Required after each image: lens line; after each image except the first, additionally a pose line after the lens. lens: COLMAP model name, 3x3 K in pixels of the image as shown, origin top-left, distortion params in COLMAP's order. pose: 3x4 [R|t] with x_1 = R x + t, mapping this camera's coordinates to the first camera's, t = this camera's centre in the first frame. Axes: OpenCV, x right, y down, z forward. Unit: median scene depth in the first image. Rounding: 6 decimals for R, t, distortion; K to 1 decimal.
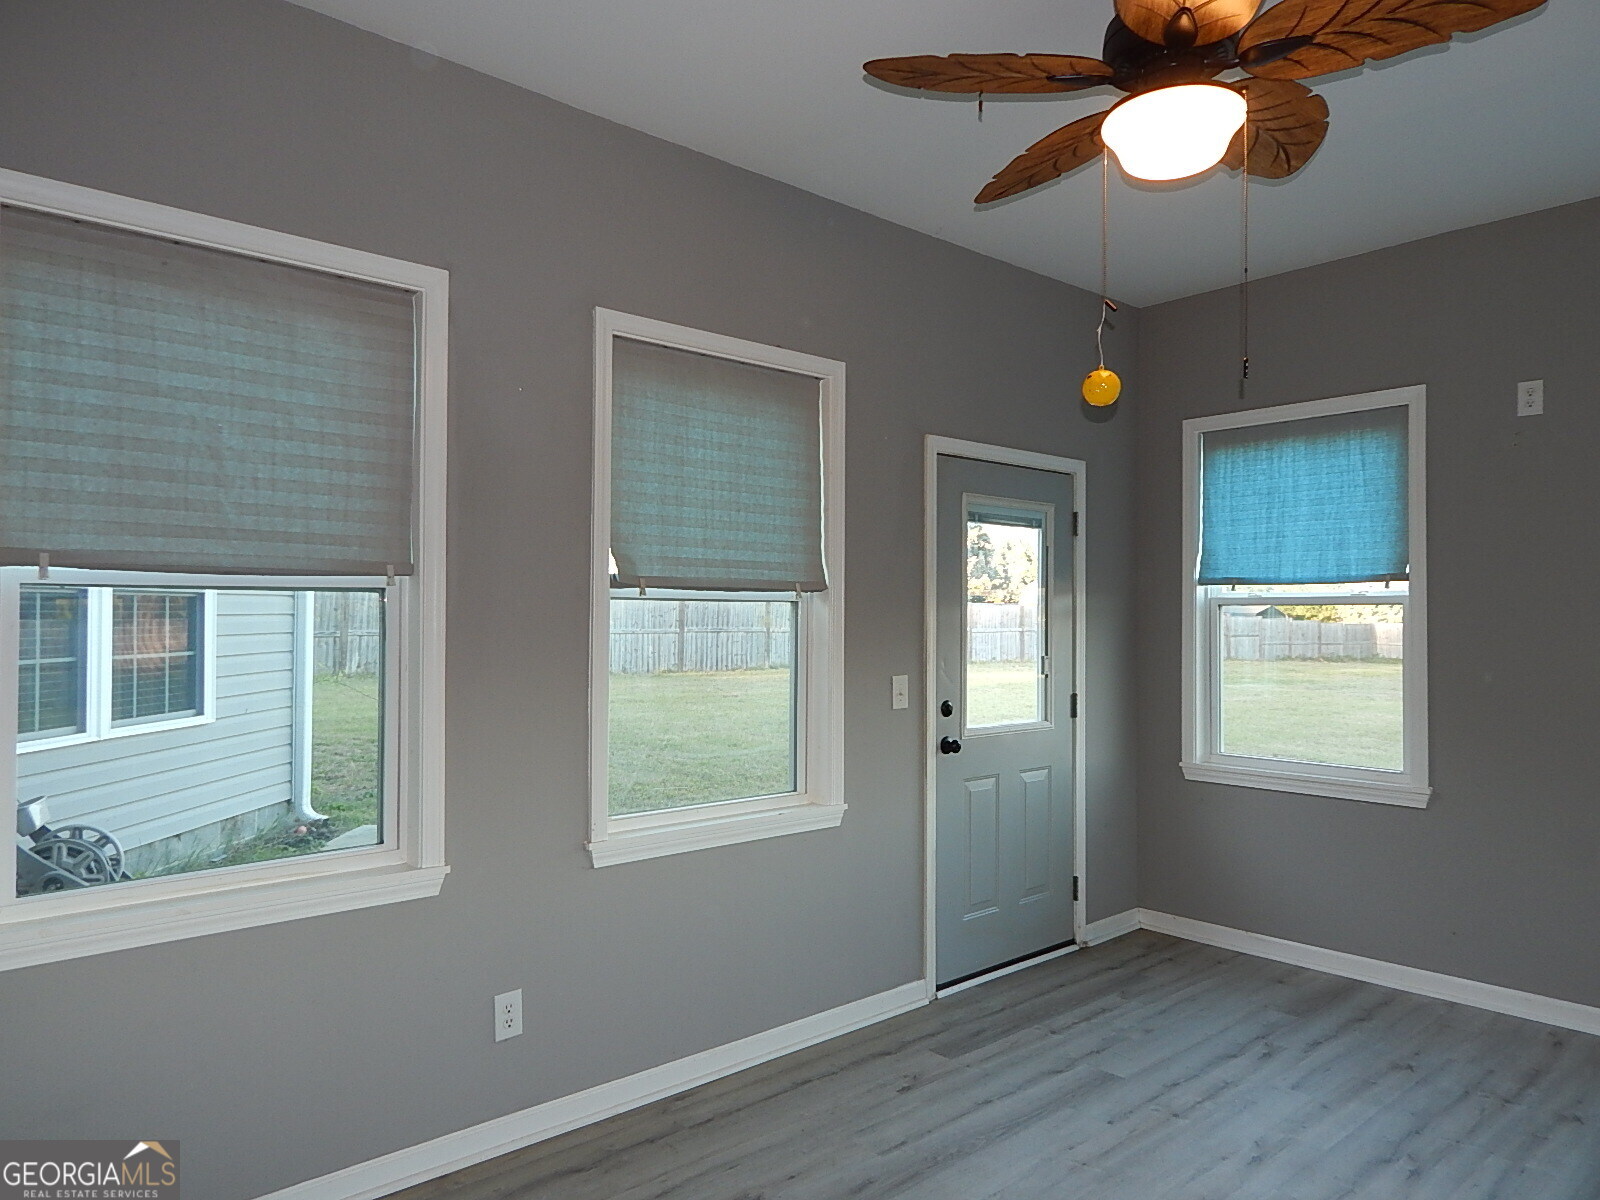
lens RADIAL K [[1080.8, 0, 802.9], [0, 1080.8, 594.9], [0, 0, 1]] dist [0.011462, -0.005649]
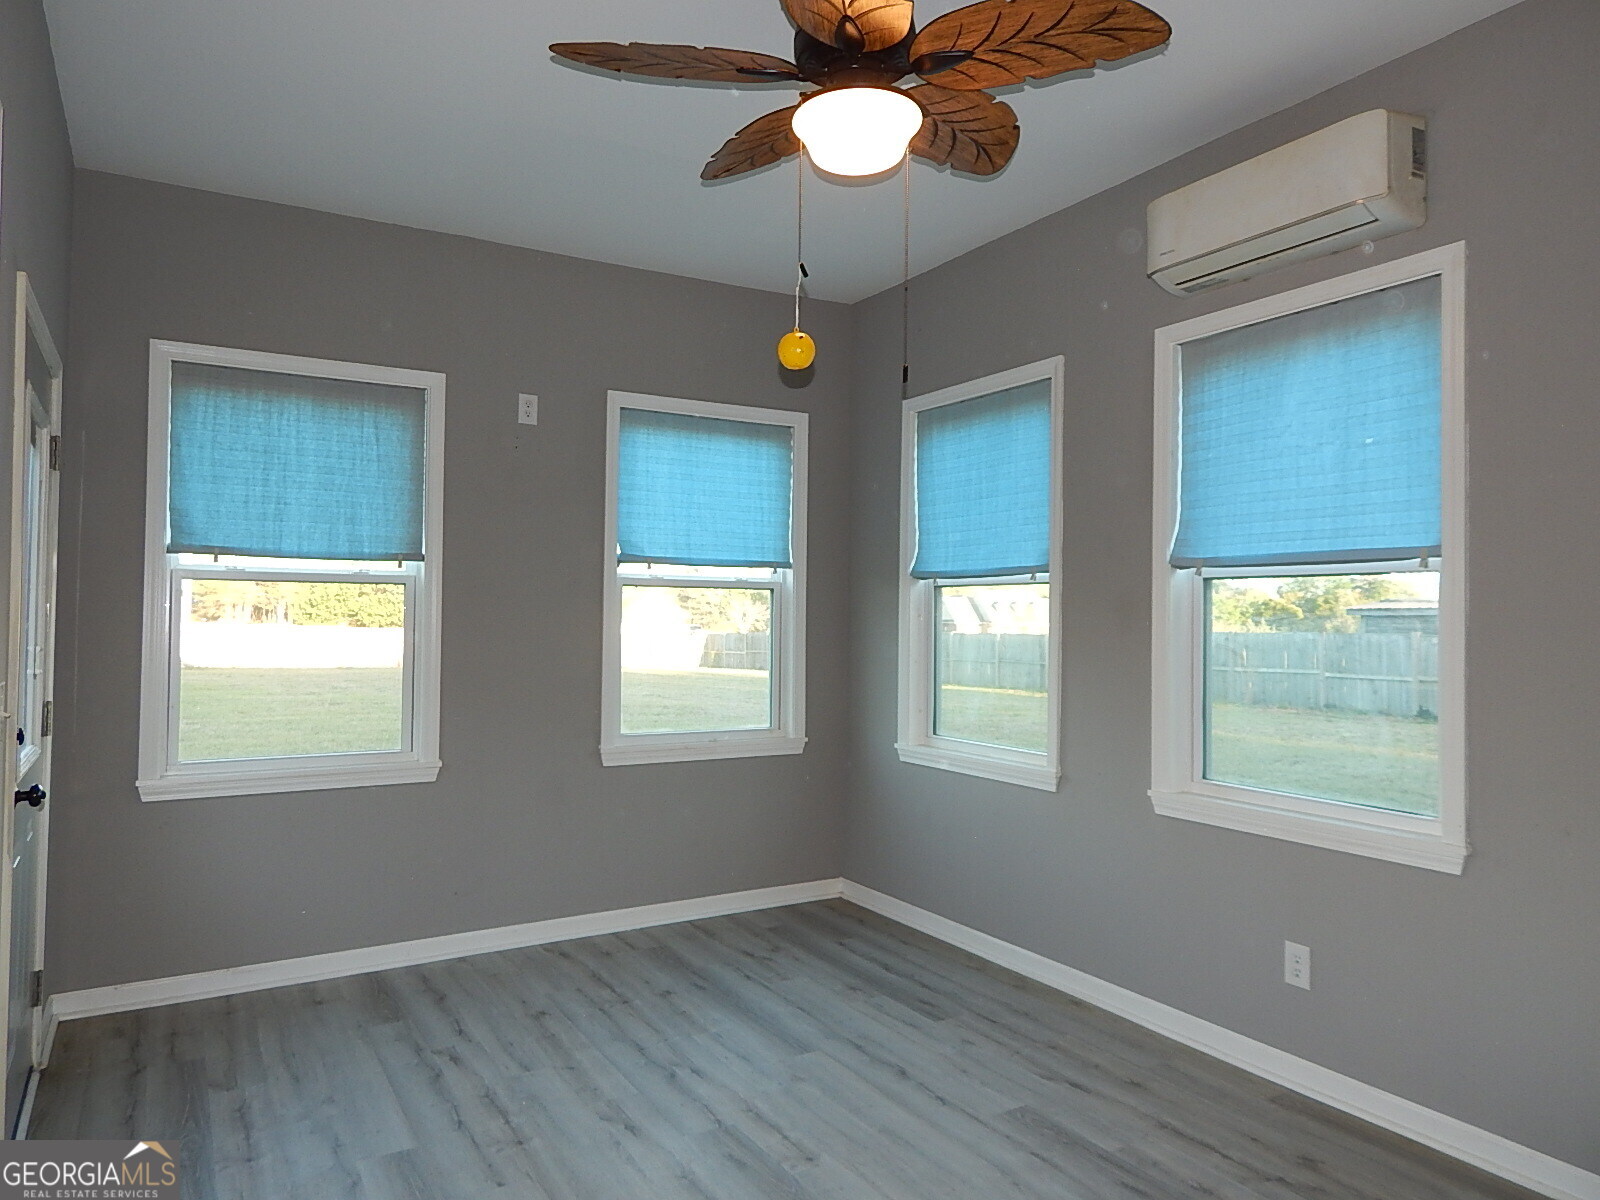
lens RADIAL K [[1078.5, 0, 814.3], [0, 1078.5, 598.7], [0, 0, 1]] dist [0.017047, -0.002472]
pose [[0.184514, 0.016887, 0.982685, -0.405803], [-0.027338, 0.999554, -0.012043, 0.026381], [-0.982450, -0.024643, 0.184894, 0.487883]]
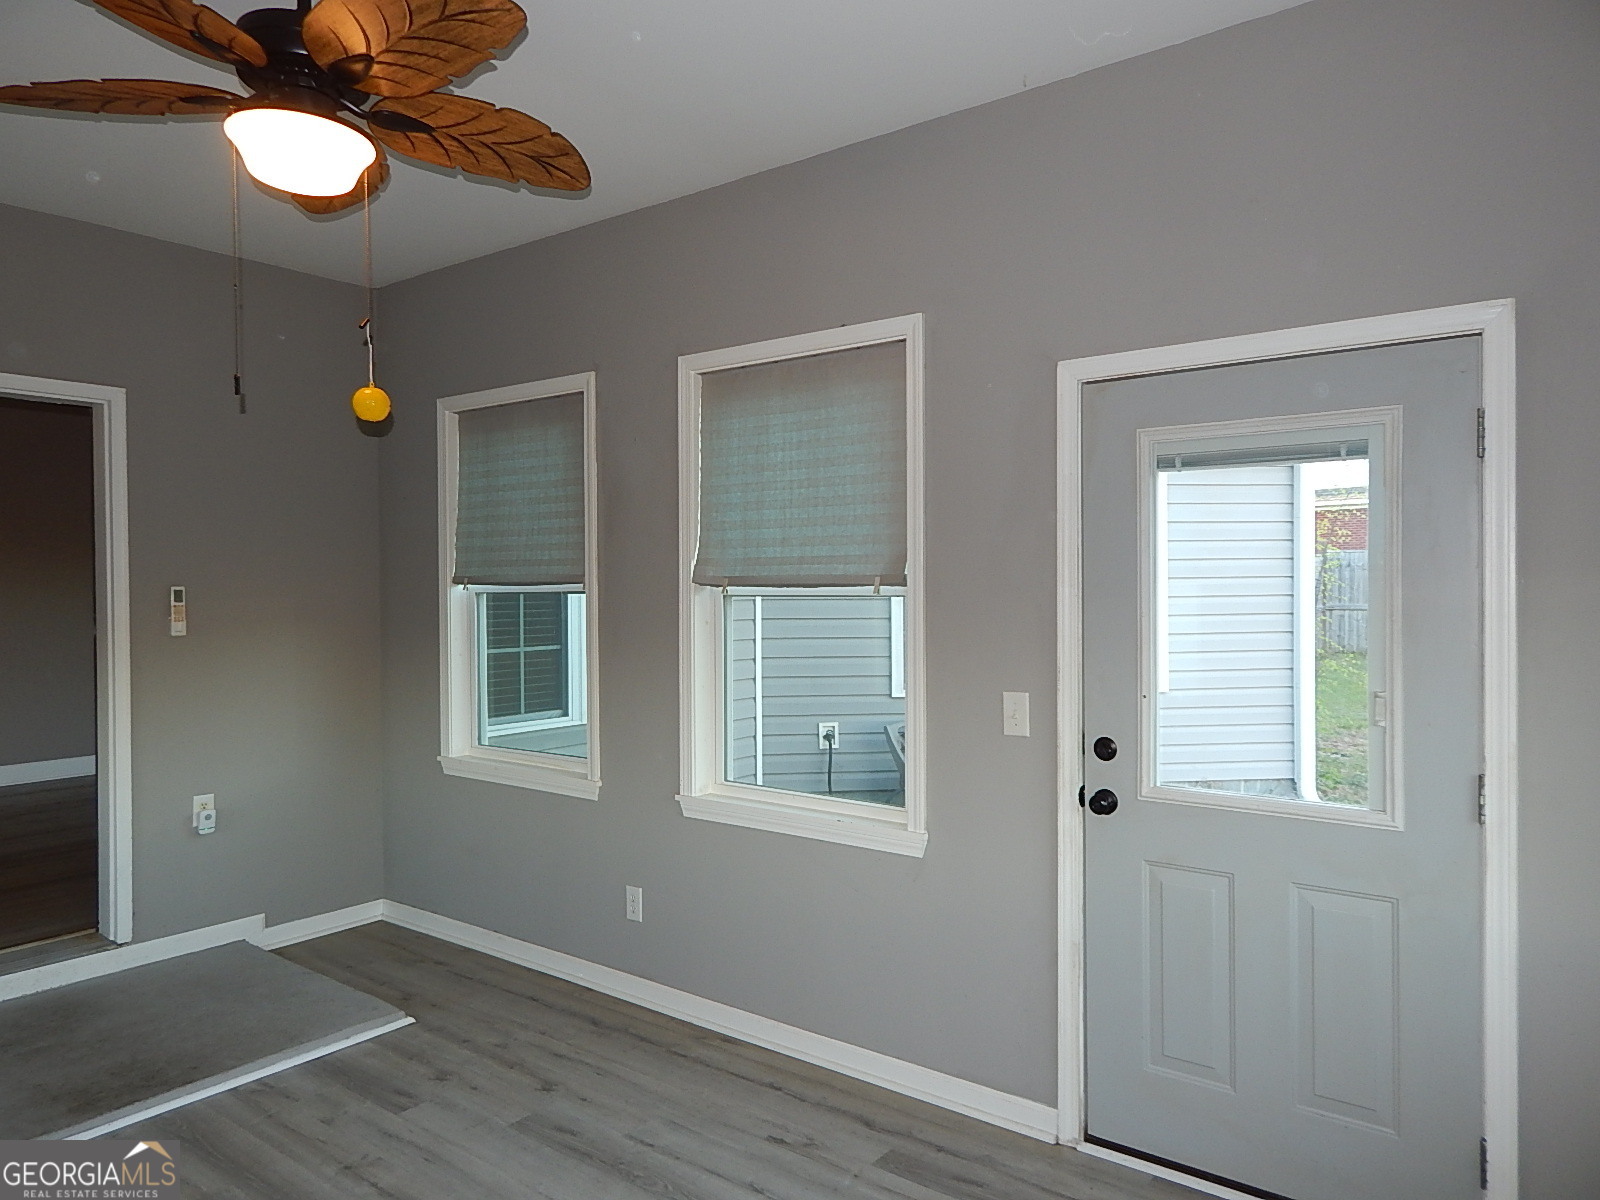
lens RADIAL K [[1061.5, 0, 809.0], [0, 1061.5, 598.2], [0, 0, 1]] dist [0.002839, -0.002959]
pose [[0.190511, 0.002611, -0.981682, 0.820157], [0.022294, 0.999727, 0.006986, -0.000103], [0.981432, -0.023216, 0.190400, 0.737764]]
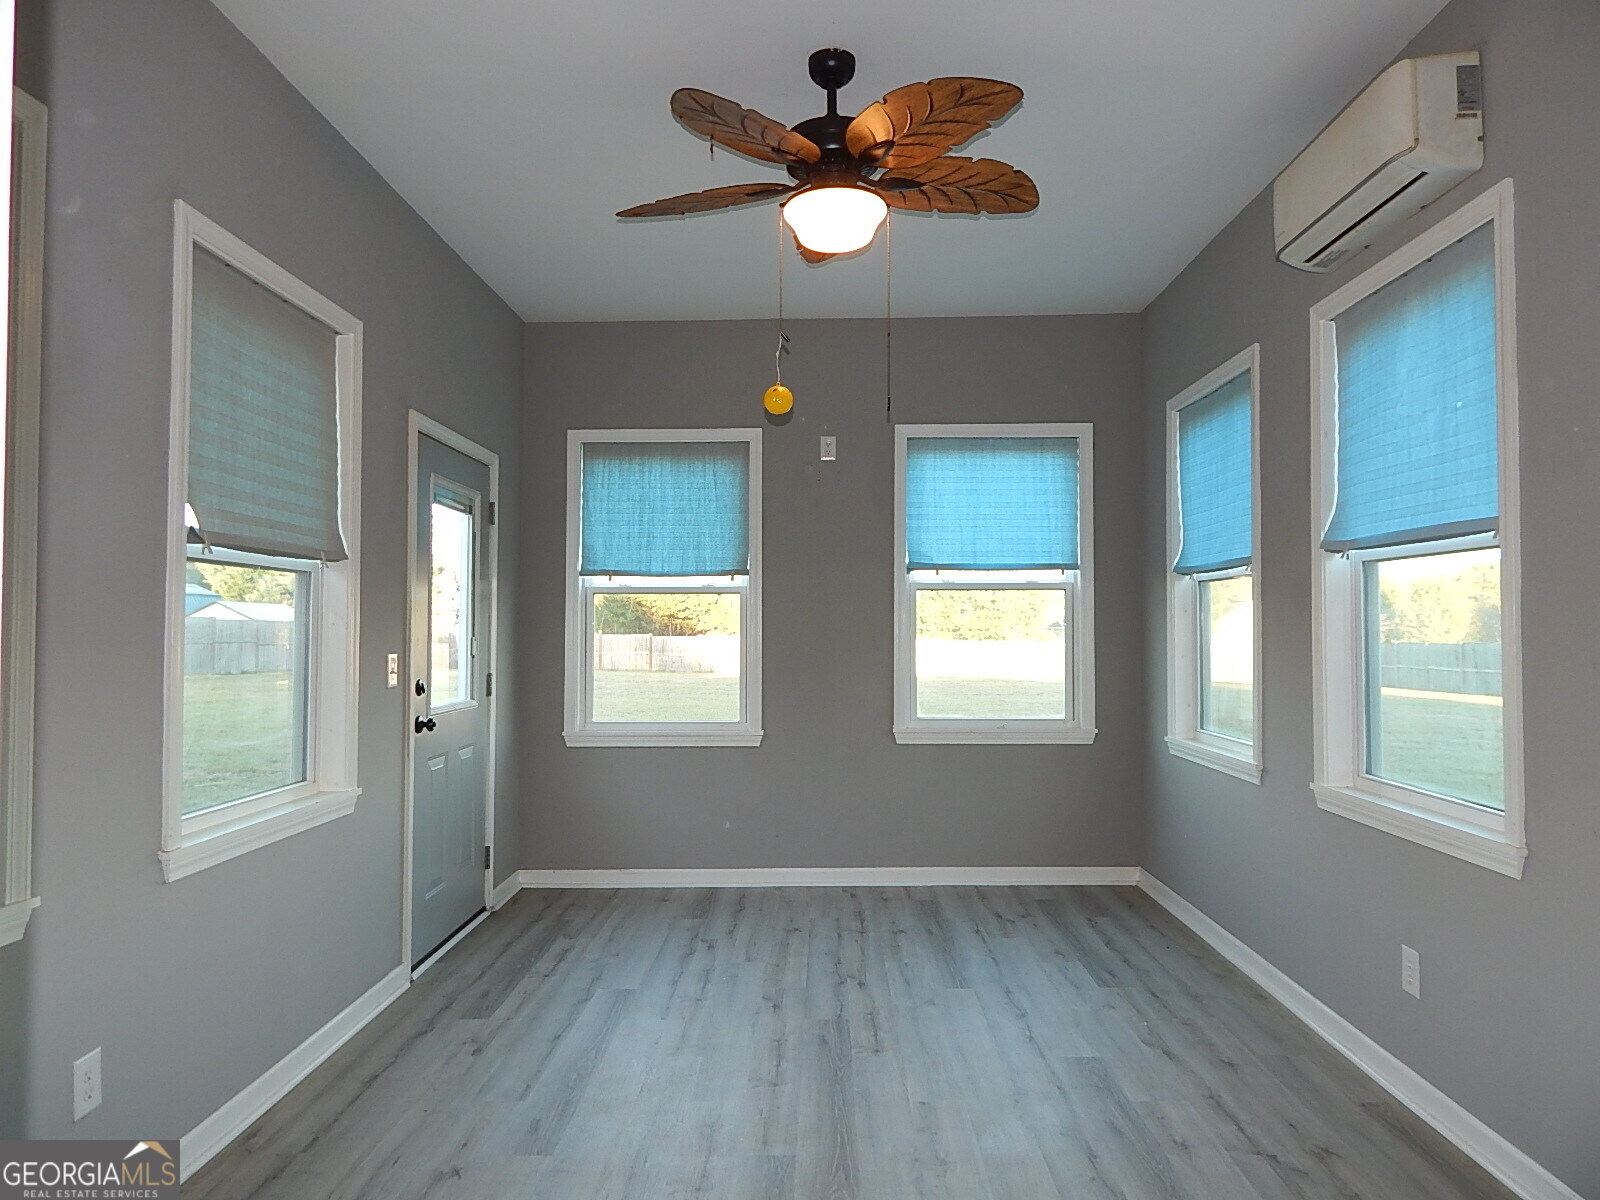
lens RADIAL K [[1061.5, 0, 809.0], [0, 1061.5, 598.2], [0, 0, 1]] dist [0.002839, -0.002959]
pose [[0.674754, 0.018127, 0.737820, -0.372773], [-0.010962, 0.999834, -0.014540, 0.035715], [-0.737961, 0.001723, 0.674841, 0.081961]]
